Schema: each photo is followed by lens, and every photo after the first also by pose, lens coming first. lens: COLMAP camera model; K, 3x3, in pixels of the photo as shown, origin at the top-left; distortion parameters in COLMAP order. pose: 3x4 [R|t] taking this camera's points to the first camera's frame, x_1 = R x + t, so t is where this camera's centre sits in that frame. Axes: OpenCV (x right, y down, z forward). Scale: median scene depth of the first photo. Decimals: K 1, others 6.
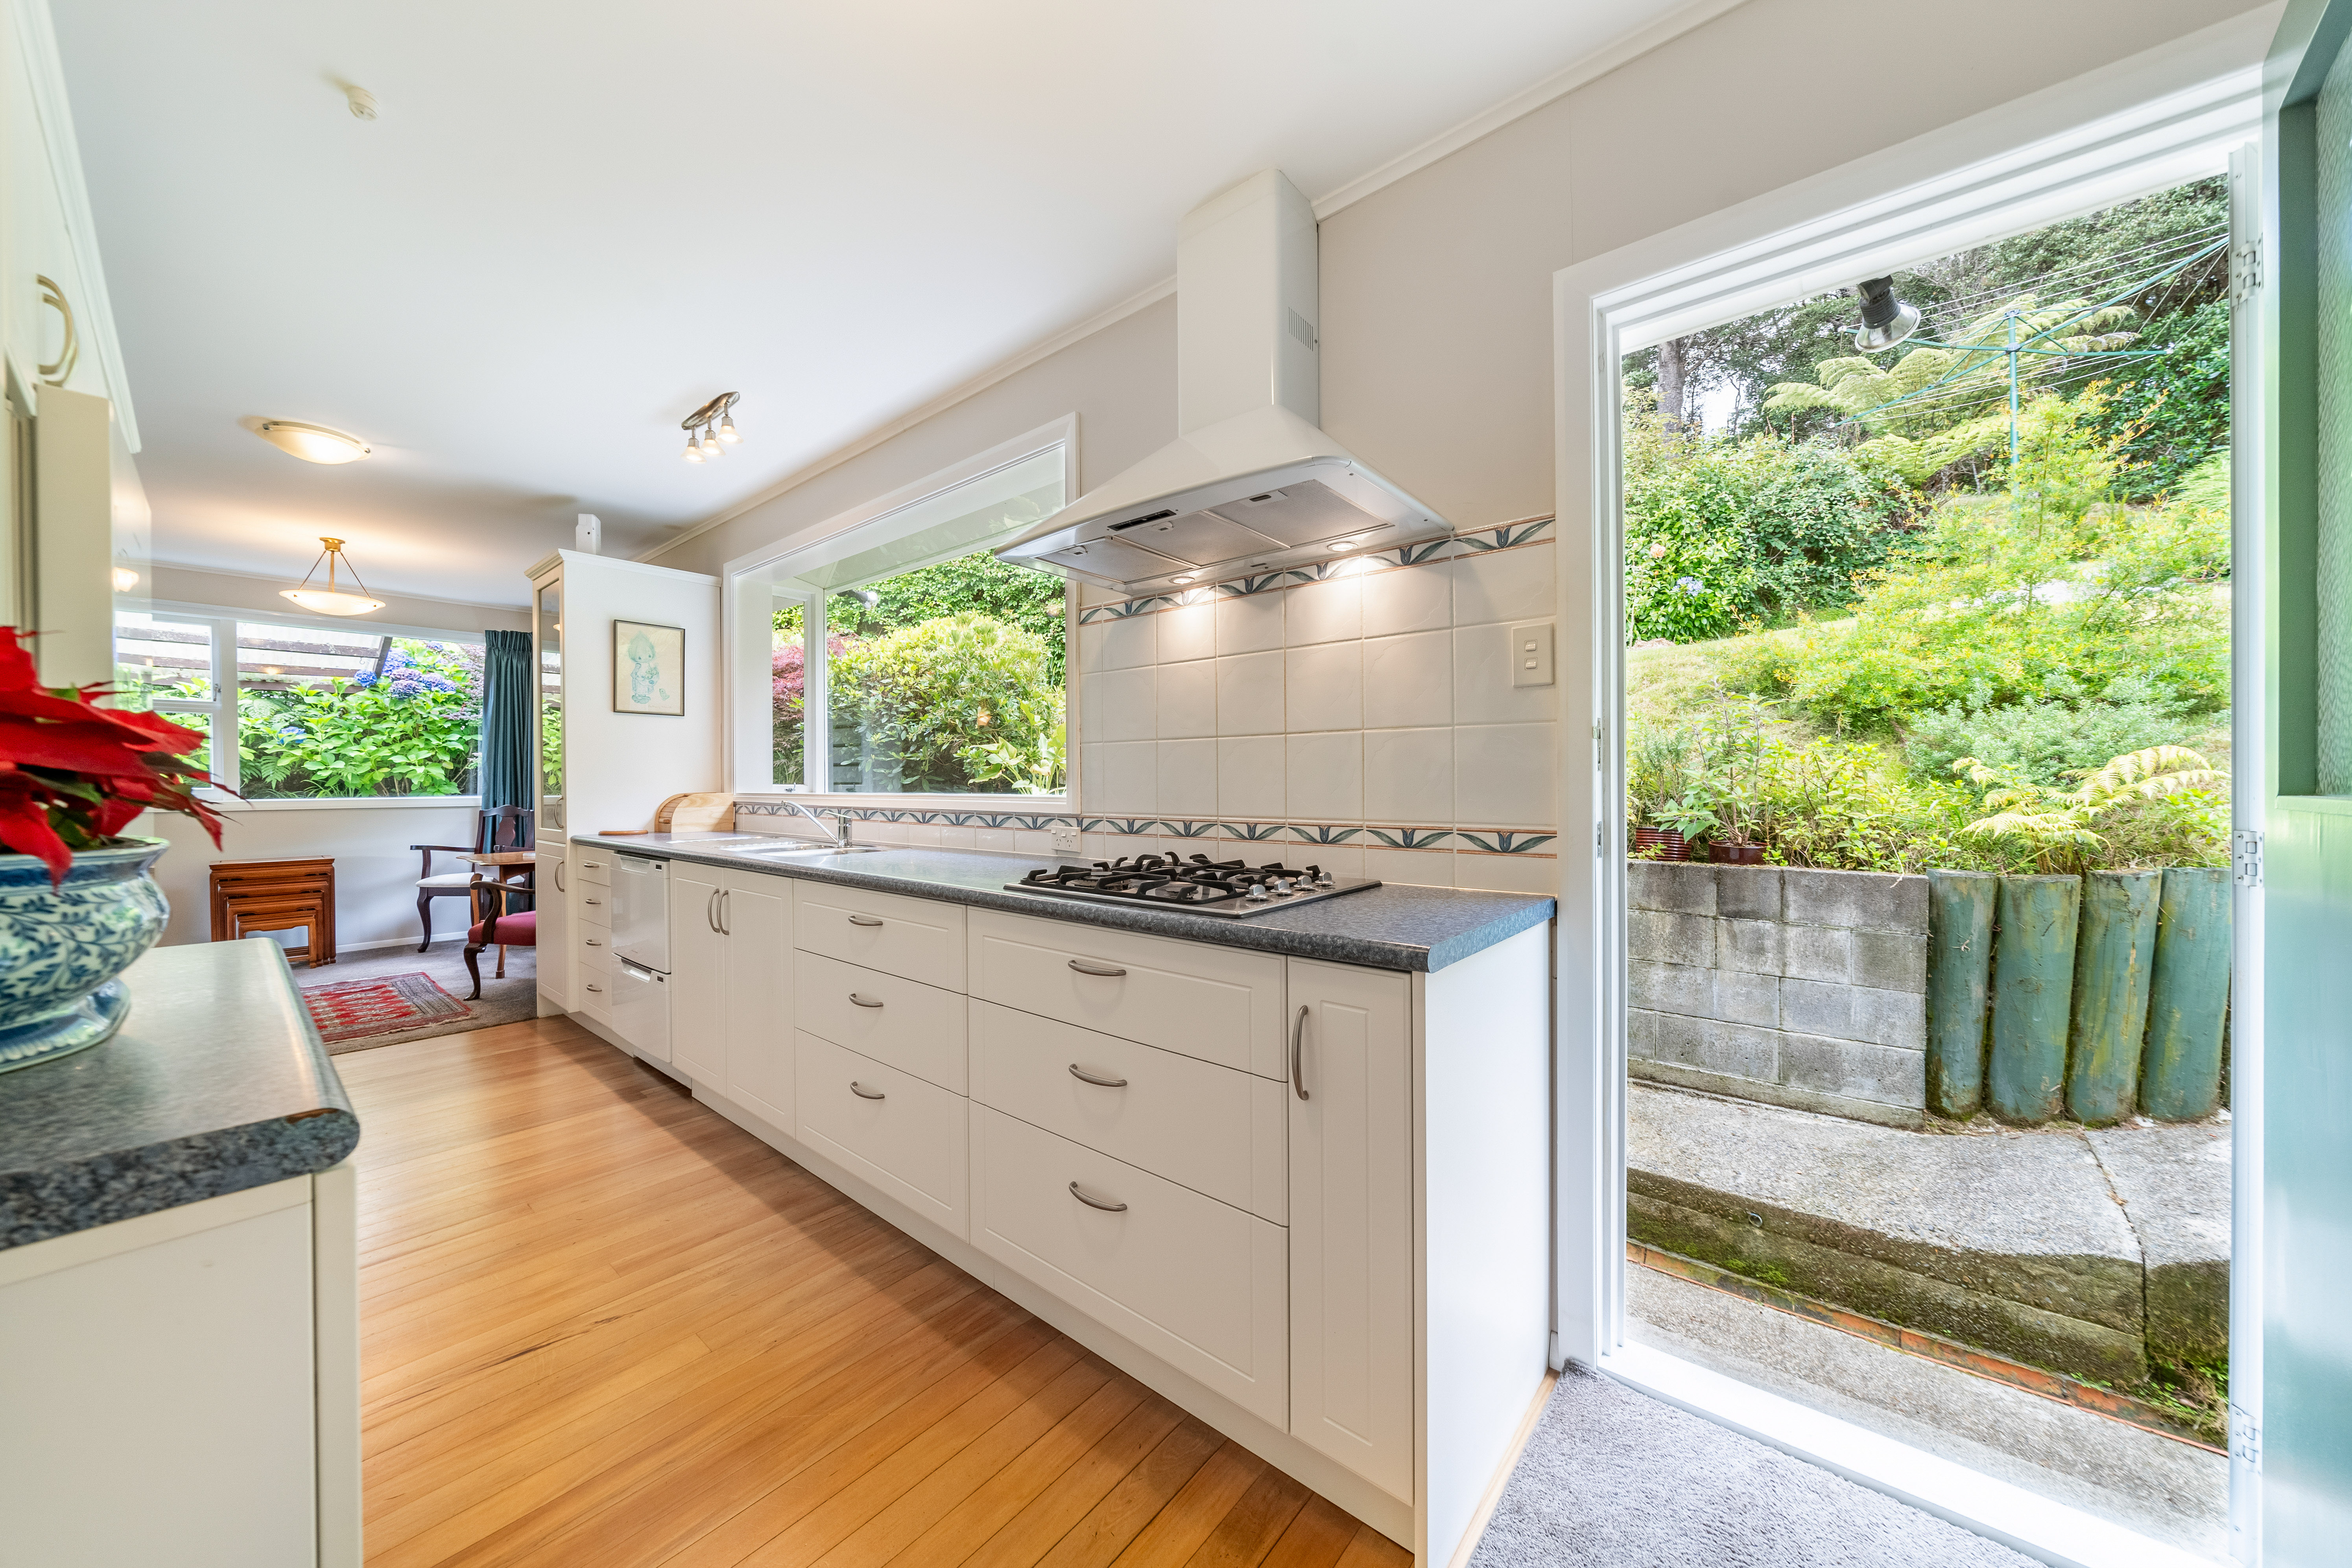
lens RADIAL K [[826.1, 0, 1164.0], [0, 826.1, 770.4], [0, 0, 1]] dist [-0.001845, -0.000273]
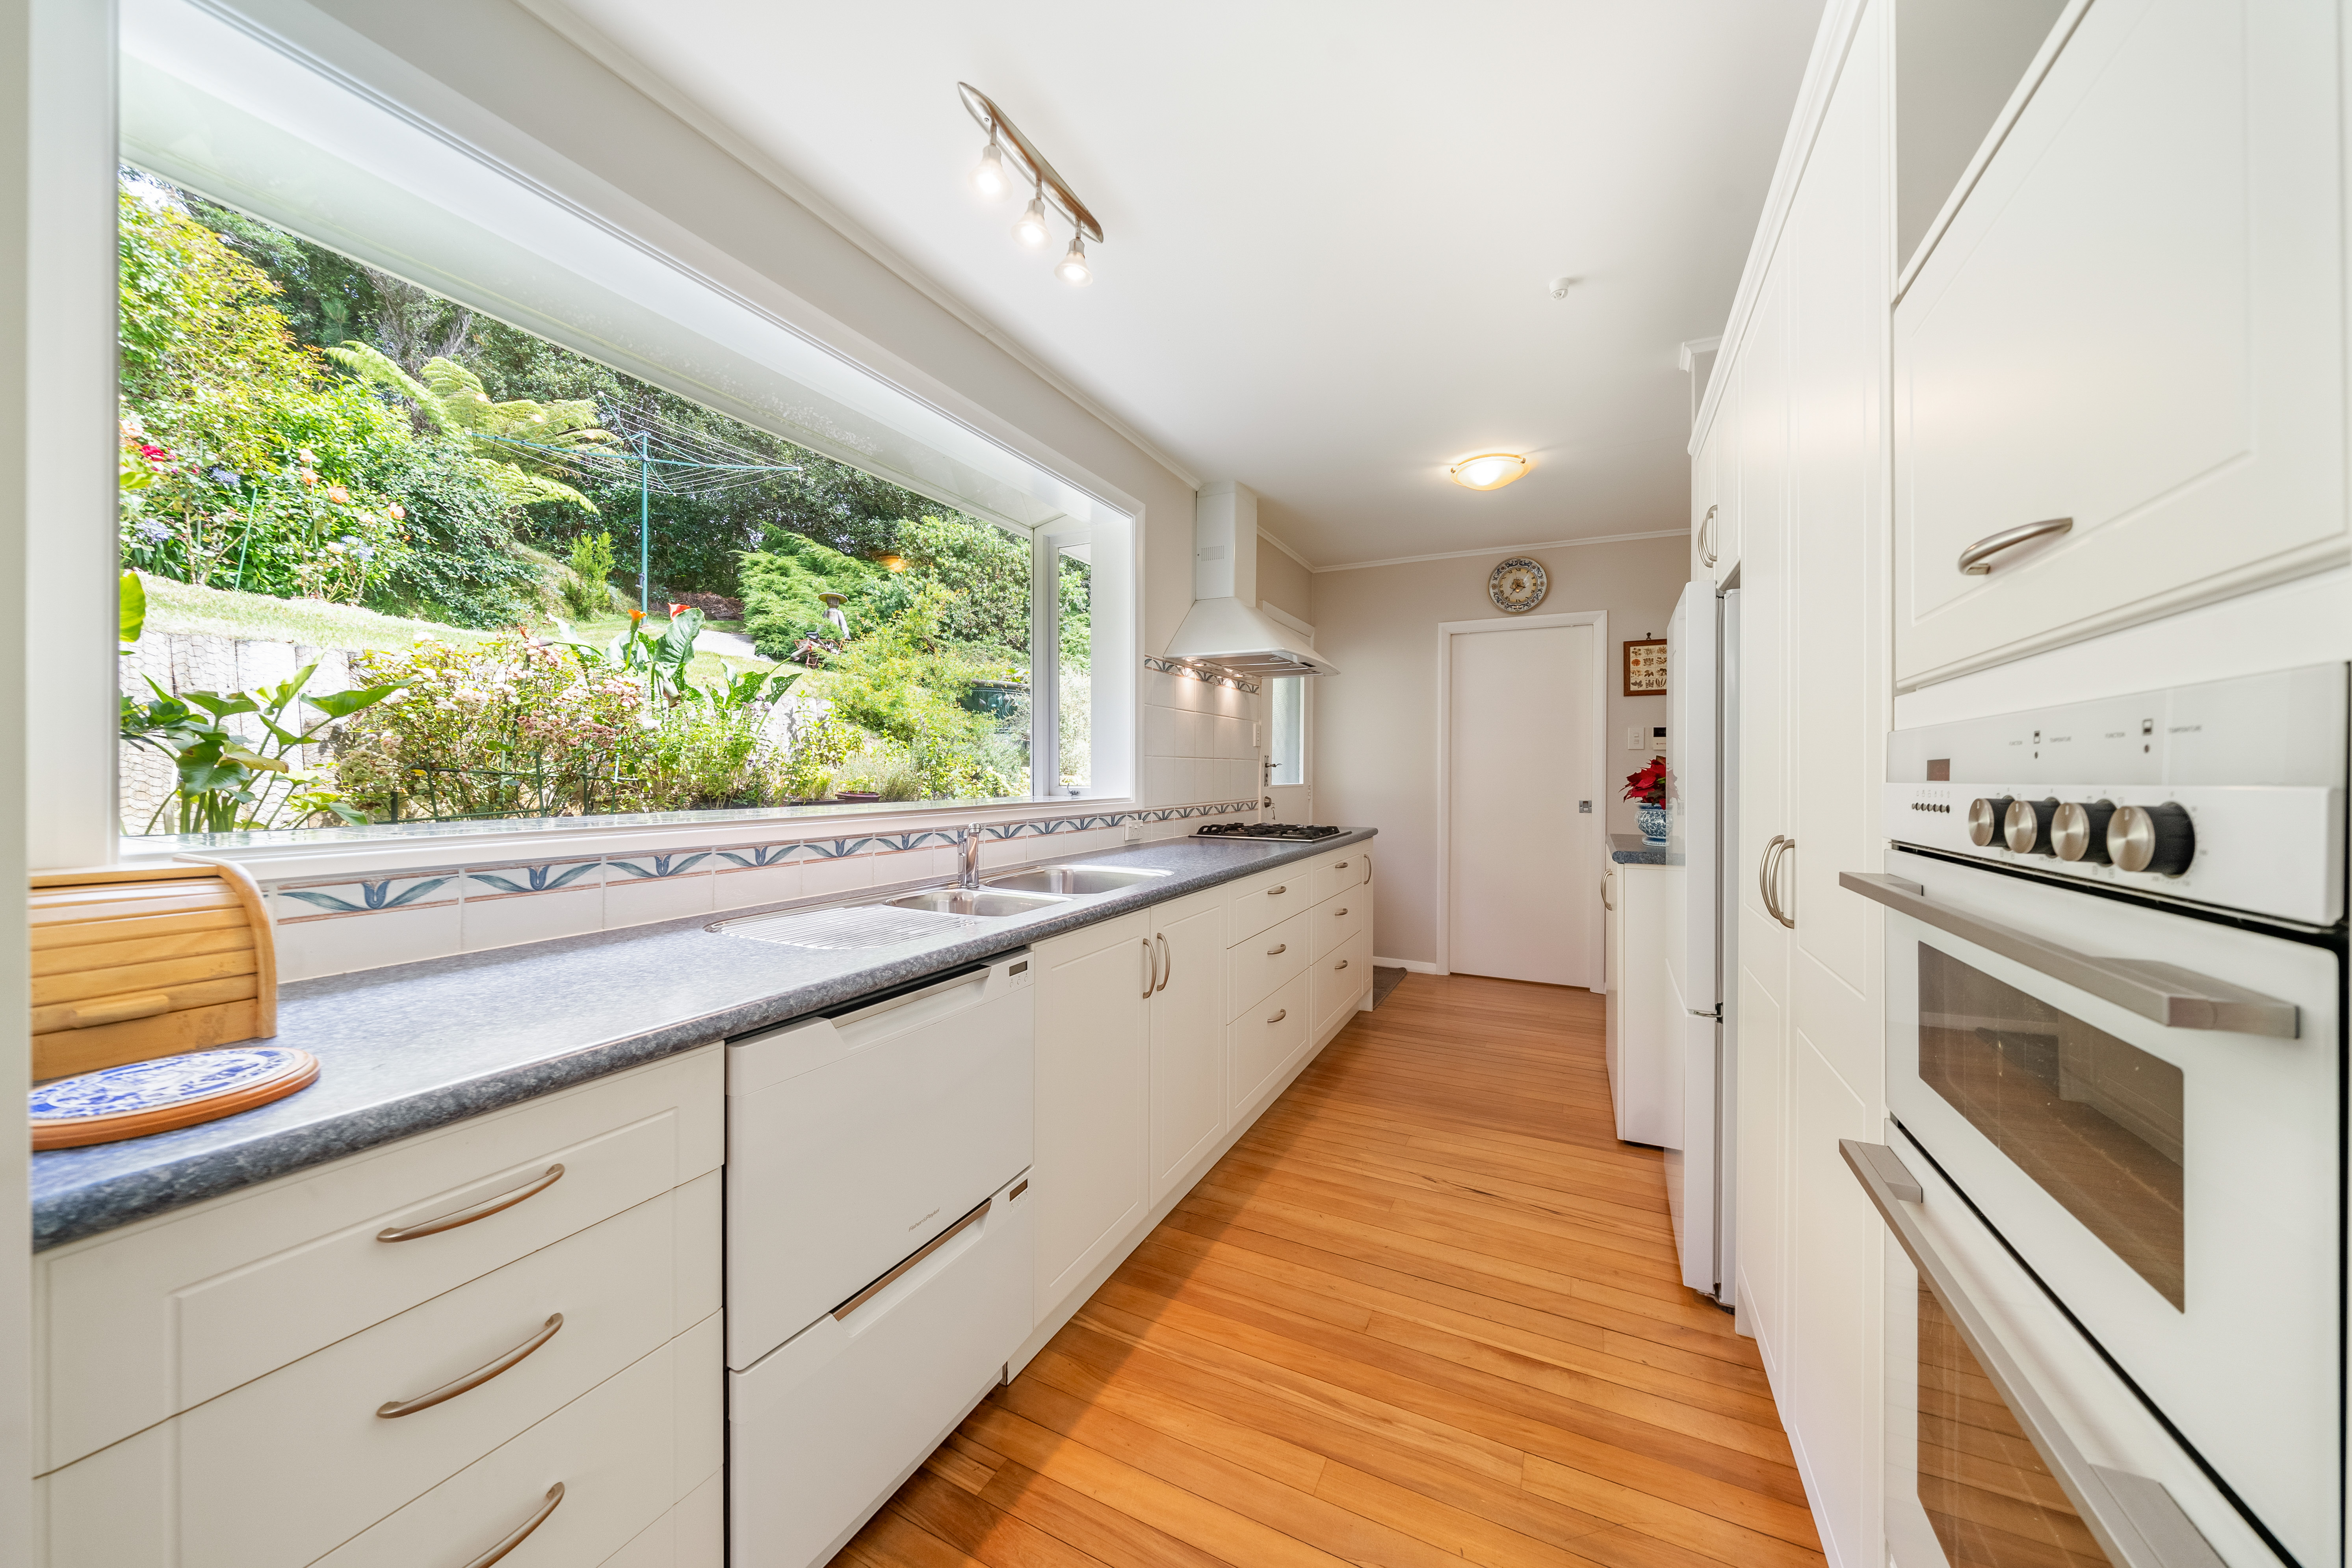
lens RADIAL K [[826.1, 0, 1164.0], [0, 826.1, 770.4], [0, 0, 1]] dist [-0.001845, -0.000273]
pose [[-0.235312, 0.006363, 0.971899, -1.172356], [-0.002214, 0.999972, -0.007082, -0.000643], [-0.971917, -0.003818, -0.235291, 1.078400]]
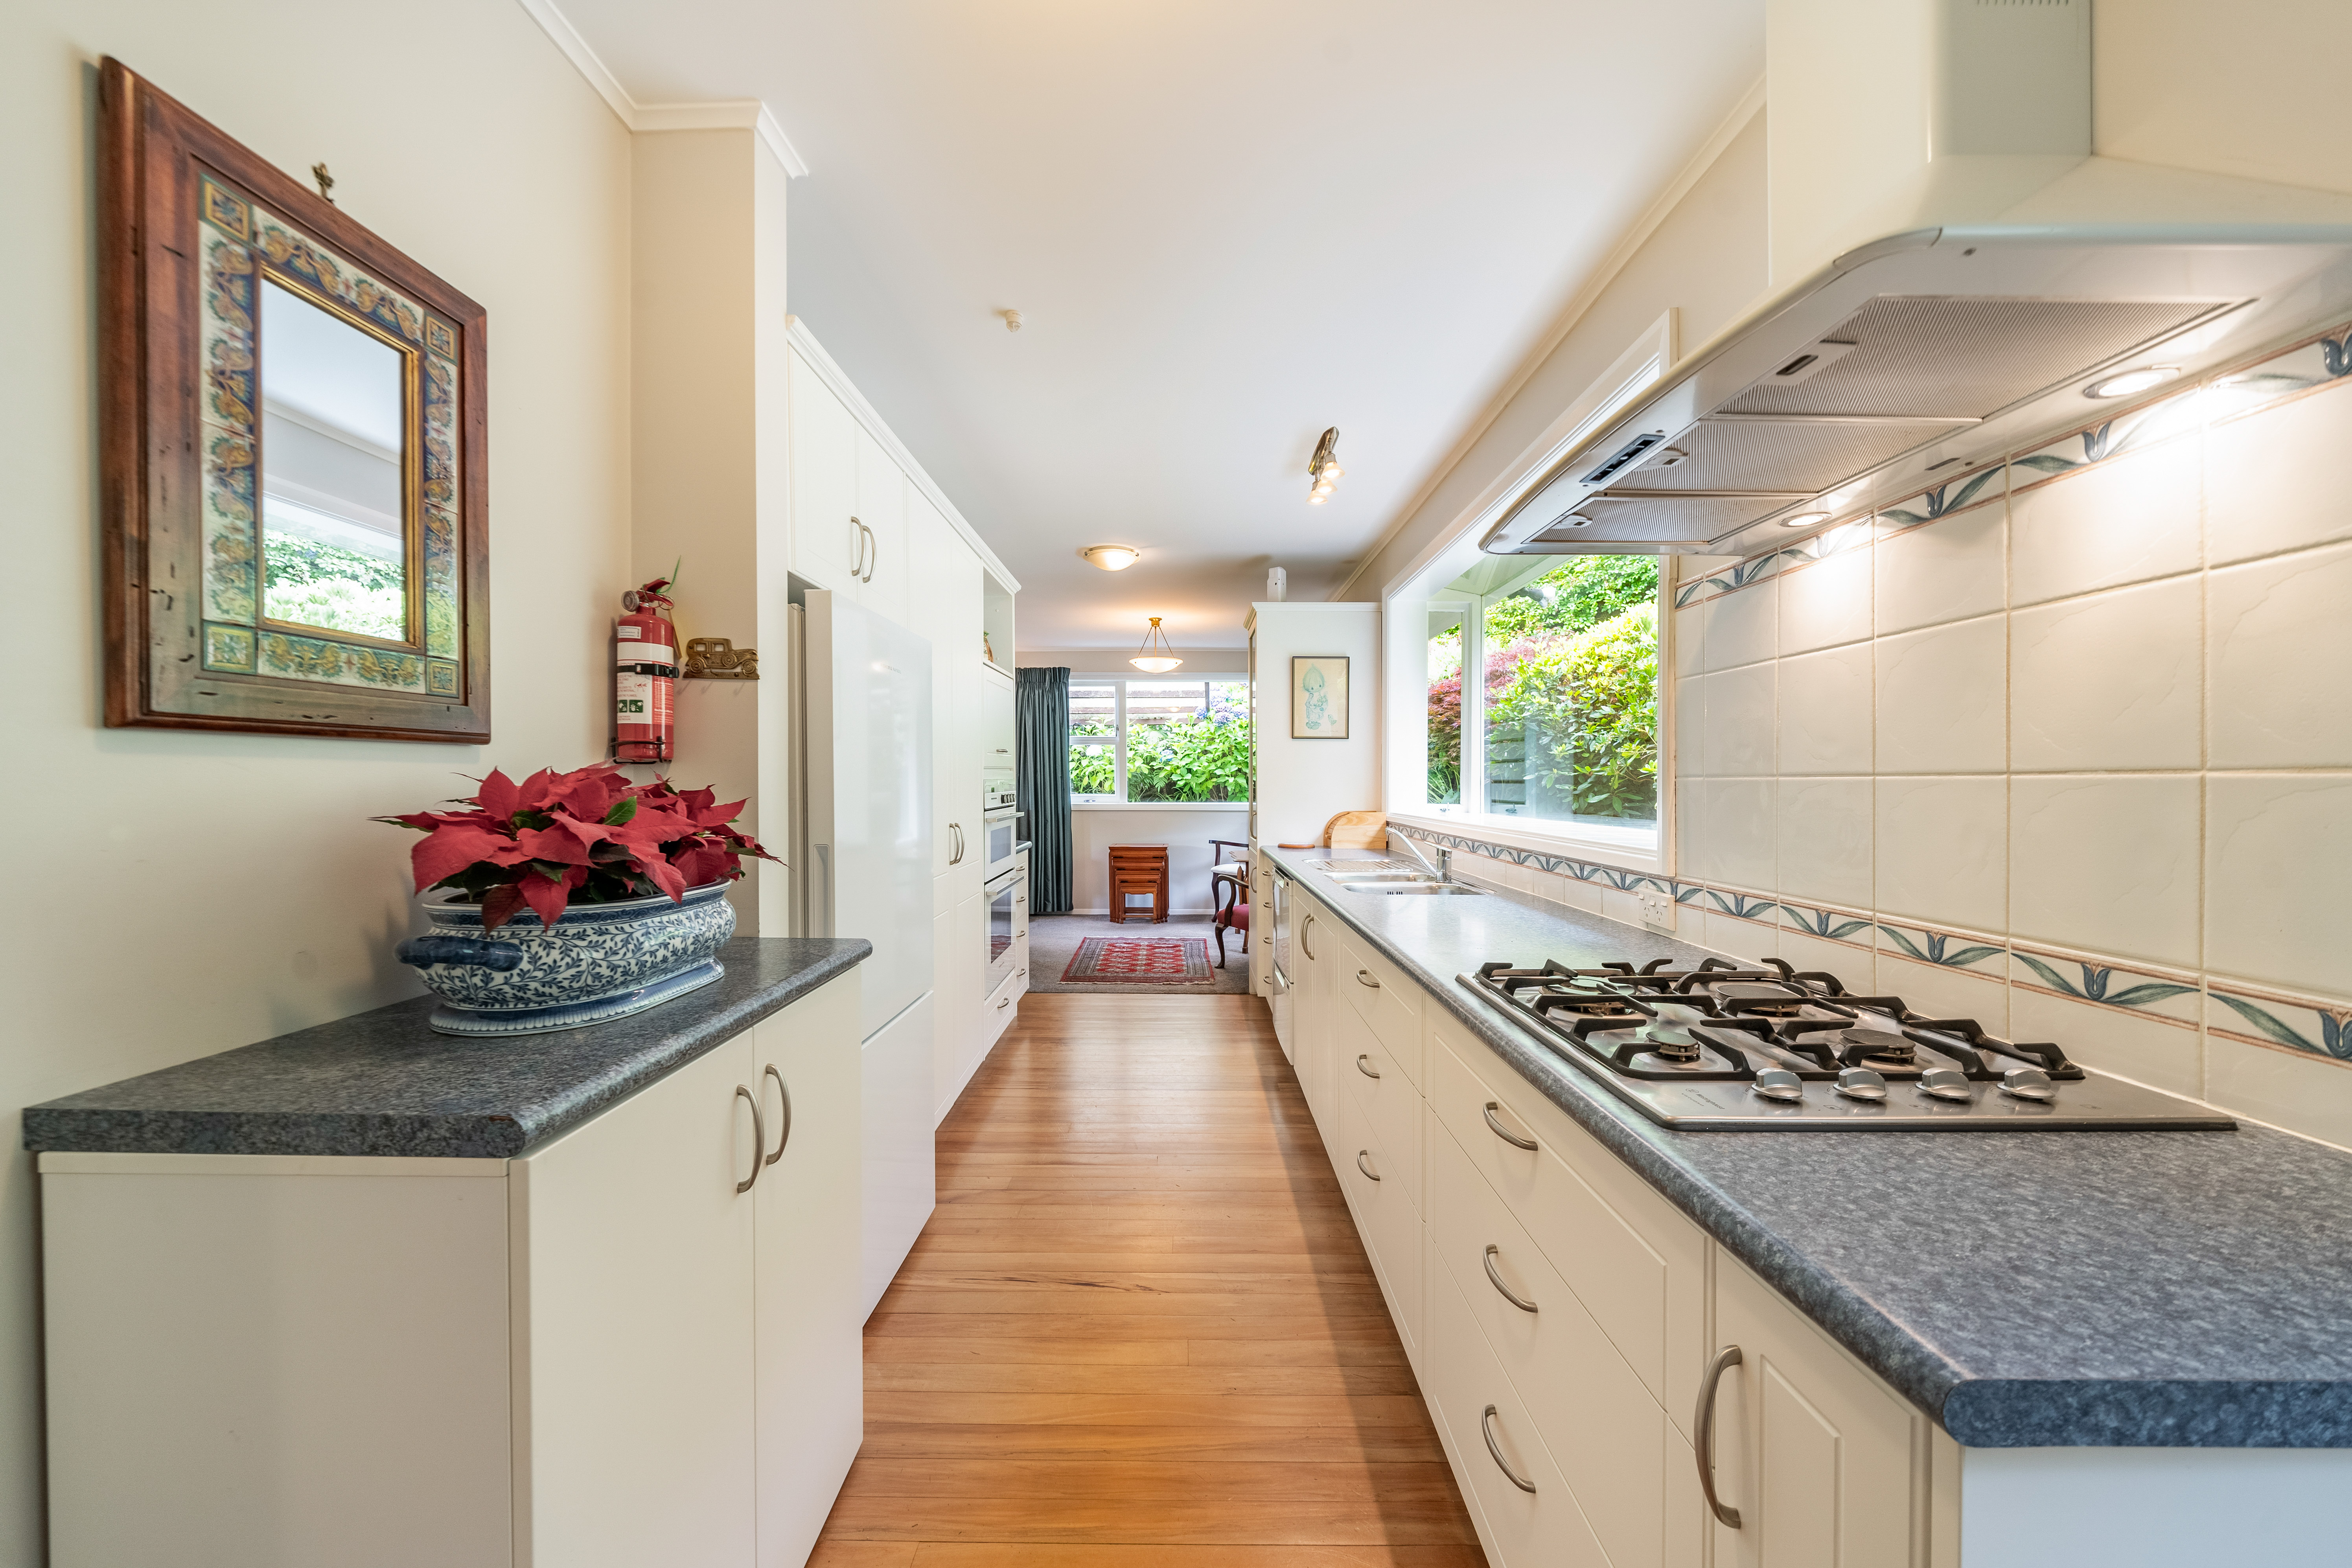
lens RADIAL K [[844.6, 0, 1165.7], [0, 844.6, 781.1], [0, 0, 1]] dist [-0.002678, -0.000396]
pose [[0.630627, 0.004828, -0.776071, 0.158799], [0.006946, 0.999905, 0.011865, -0.035264], [0.776055, -0.012872, 0.630534, 0.177265]]
